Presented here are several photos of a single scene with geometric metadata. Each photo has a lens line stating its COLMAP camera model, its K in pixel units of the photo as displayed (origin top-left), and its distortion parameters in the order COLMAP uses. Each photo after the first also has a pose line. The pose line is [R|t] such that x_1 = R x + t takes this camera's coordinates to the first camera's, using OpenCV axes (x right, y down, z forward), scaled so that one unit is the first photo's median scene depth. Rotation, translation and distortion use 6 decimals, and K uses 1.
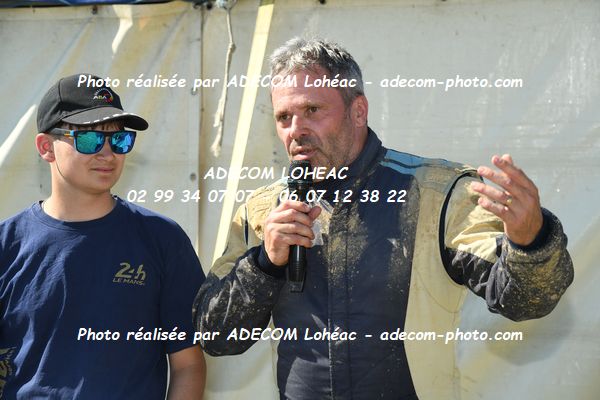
lens RADIAL K [[1620.2, 0, 300.0], [0, 1620.2, 200.0], [0, 0, 1]] dist [0.749107, 1.094745]
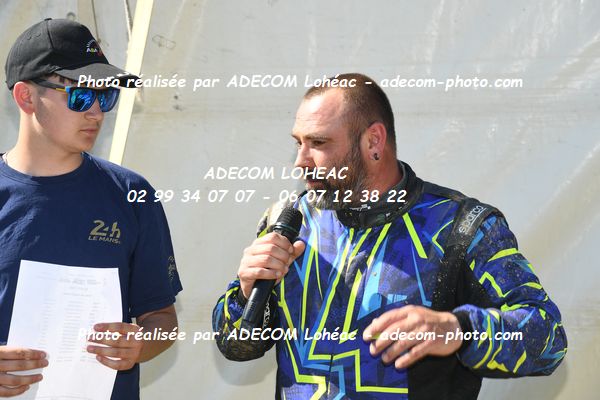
lens RADIAL K [[2271.4, 0, 300.0], [0, 2271.4, 200.0], [0, 0, 1]] dist [1.521325, 1.369681]
pose [[0.997729, -0.006394, 0.067050, -0.076629], [0.005164, 0.999815, 0.018511, 0.002605], [-0.067156, -0.018123, 0.997578, -0.321567]]
